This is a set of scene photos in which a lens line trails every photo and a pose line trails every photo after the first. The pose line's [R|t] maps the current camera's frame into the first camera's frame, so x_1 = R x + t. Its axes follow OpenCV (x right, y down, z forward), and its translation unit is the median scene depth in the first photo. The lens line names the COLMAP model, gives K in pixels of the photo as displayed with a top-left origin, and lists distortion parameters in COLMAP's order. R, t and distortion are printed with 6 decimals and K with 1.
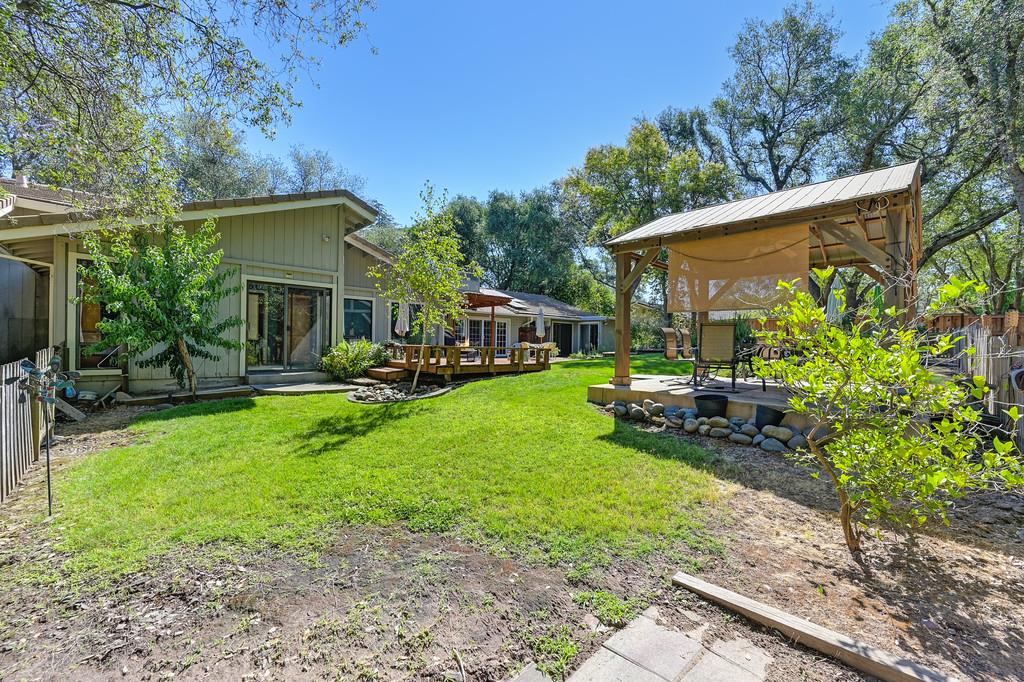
lens RADIAL K [[408.4, 0, 512.0], [0, 408.4, 341.0], [0, 0, 1]] dist [0.001907, 0.000663]
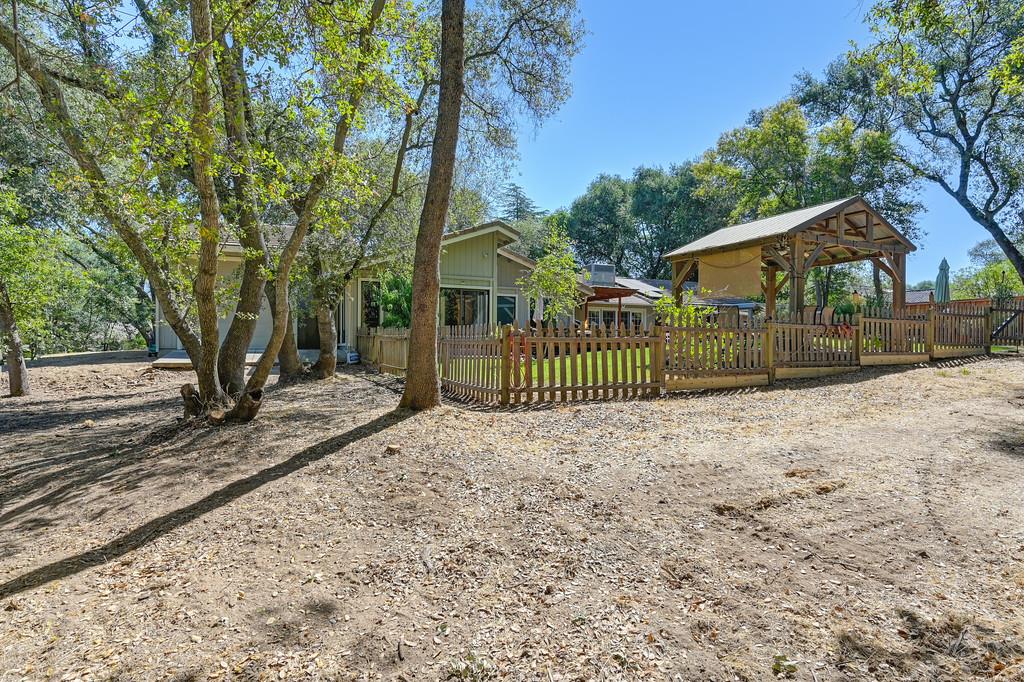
lens RADIAL K [[546.5, 0, 512.0], [0, 546.5, 341.0], [0, 0, 1]] dist [0.001223, 0.000333]
pose [[0.947962, -0.010557, -0.318207, 0.125558], [0.009555, 0.999943, -0.004710, 0.031093], [0.318239, 0.001425, 0.948010, -0.414403]]
